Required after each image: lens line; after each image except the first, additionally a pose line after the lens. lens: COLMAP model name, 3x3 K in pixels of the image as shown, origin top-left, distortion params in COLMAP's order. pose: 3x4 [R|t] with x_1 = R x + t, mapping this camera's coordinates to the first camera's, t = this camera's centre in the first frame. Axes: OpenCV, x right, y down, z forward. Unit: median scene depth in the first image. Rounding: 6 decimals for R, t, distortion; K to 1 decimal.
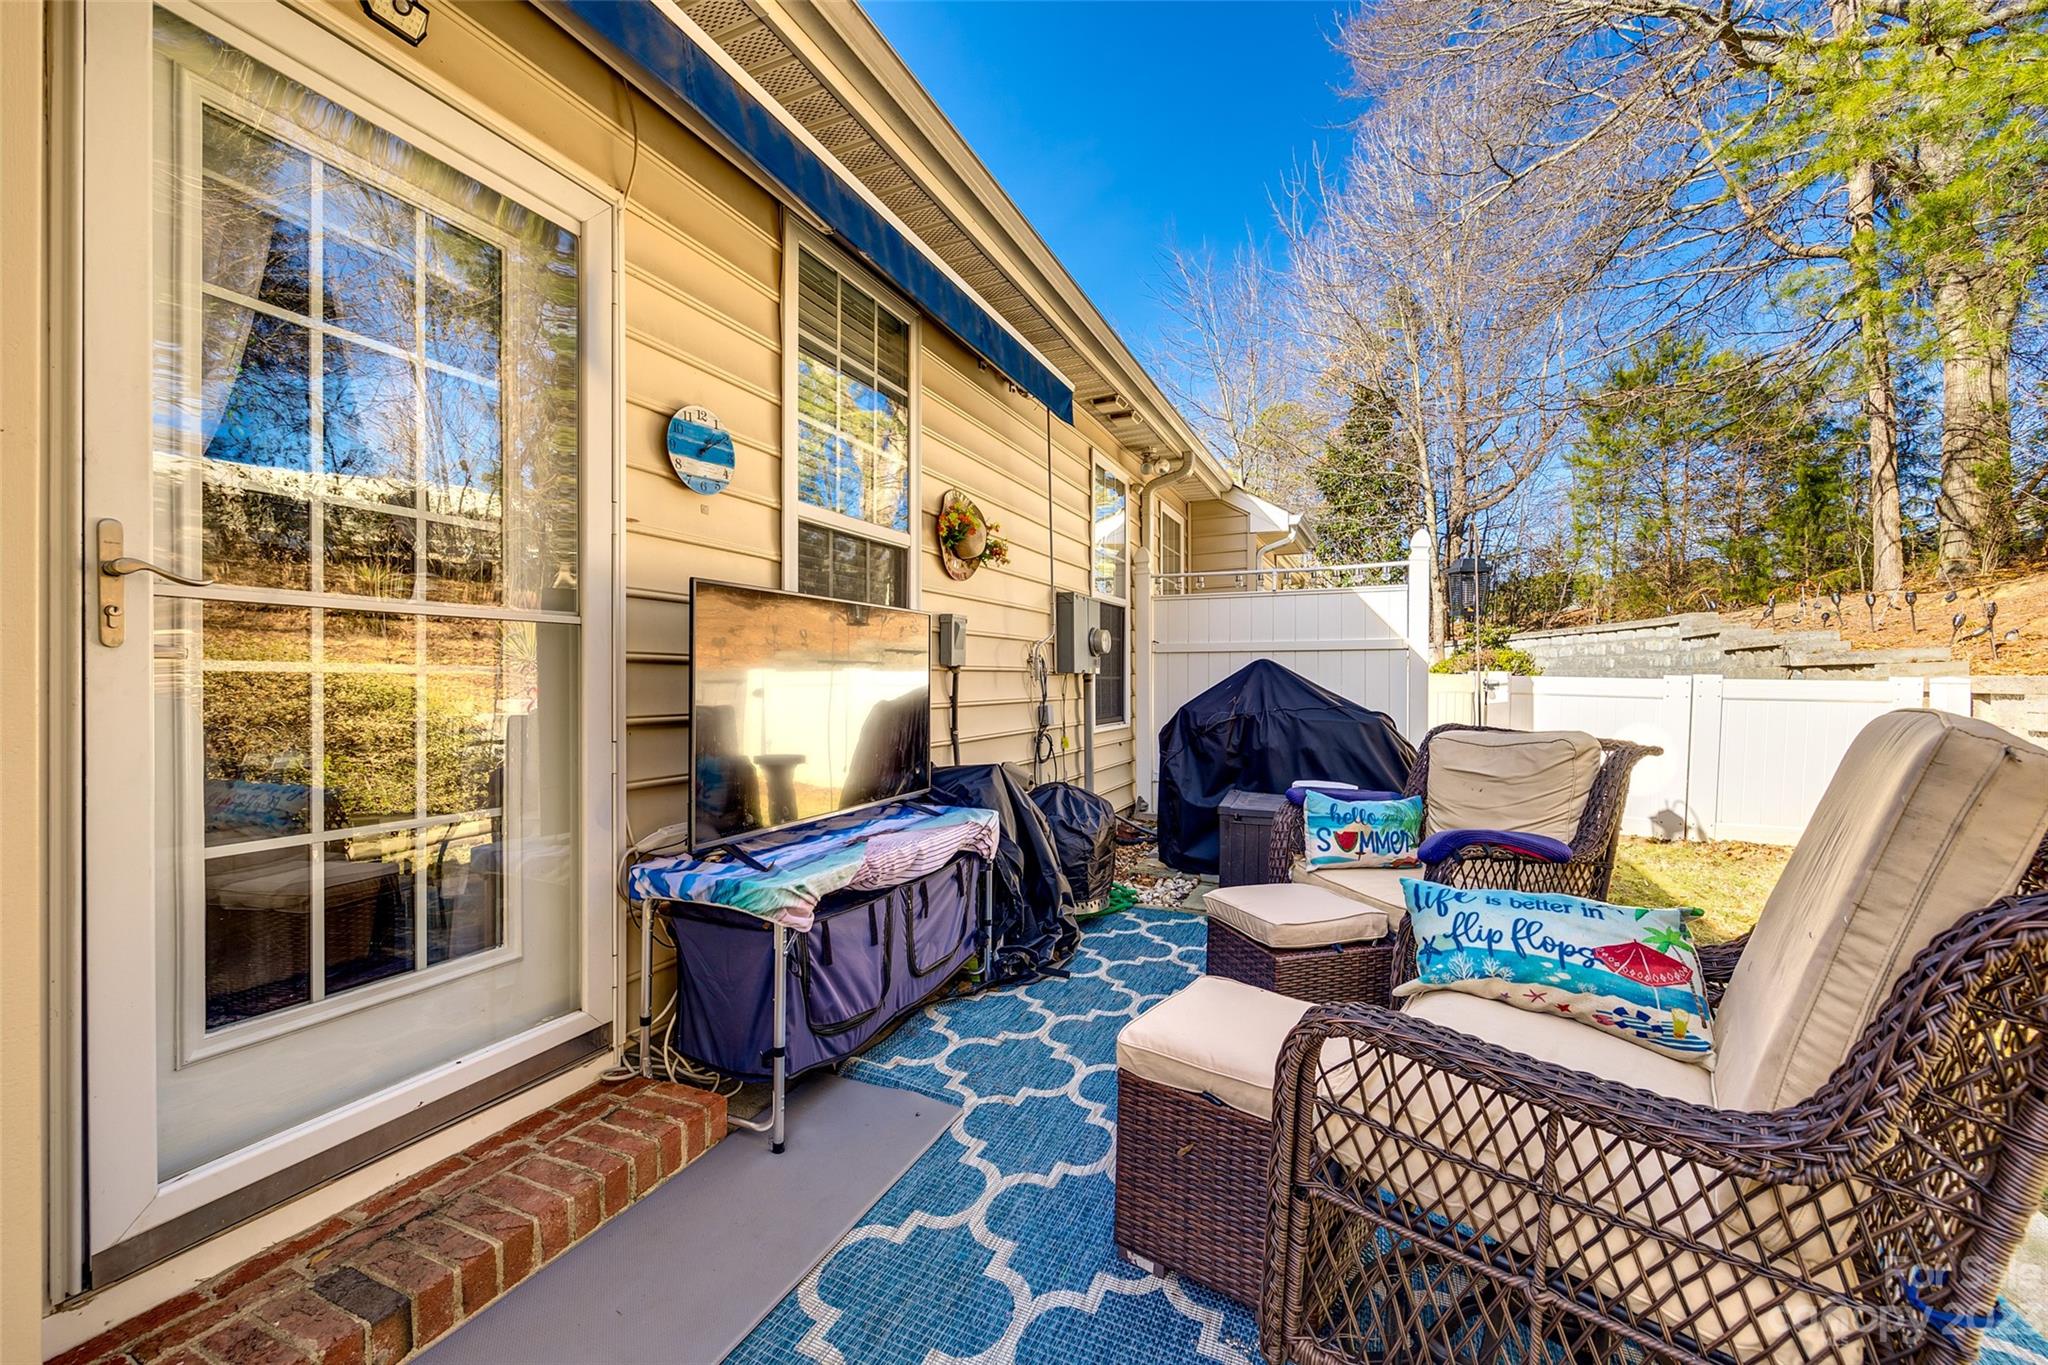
lens RADIAL K [[844.6, 0, 1018.0], [0, 844.6, 679.1], [0, 0, 1]] dist [-0.002155, -0.000071]
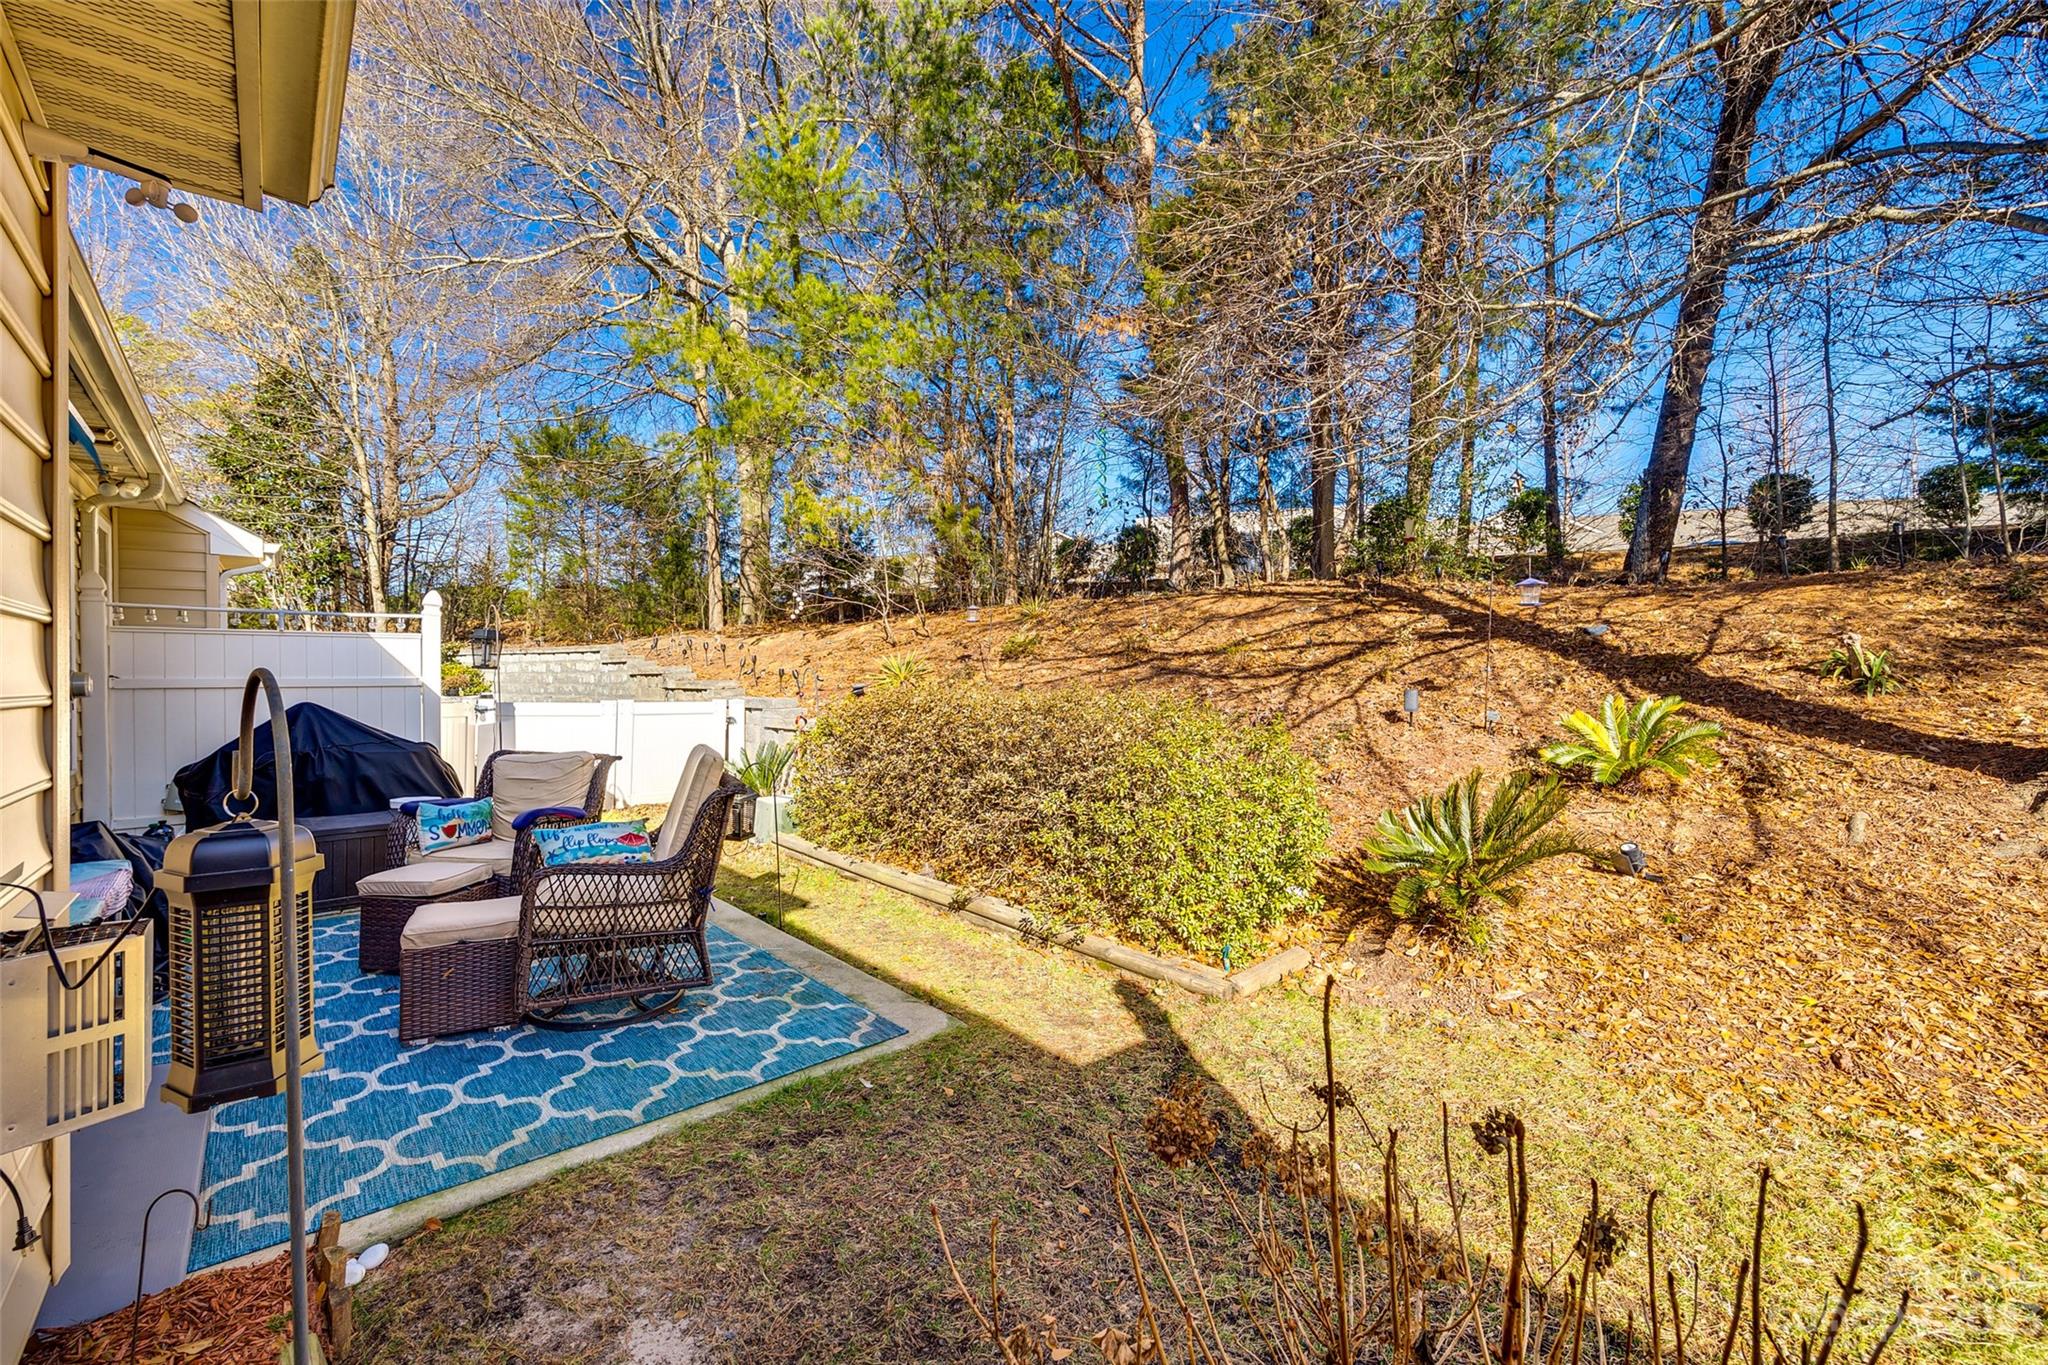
lens RADIAL K [[844.6, 0, 1018.0], [0, 844.6, 679.1], [0, 0, 1]] dist [-0.002155, -0.000071]
pose [[0.418552, -0.009445, 0.908144, -0.487605], [0.007402, 0.999948, 0.006988, -0.078889], [-0.908163, 0.003798, 0.418600, -0.516060]]
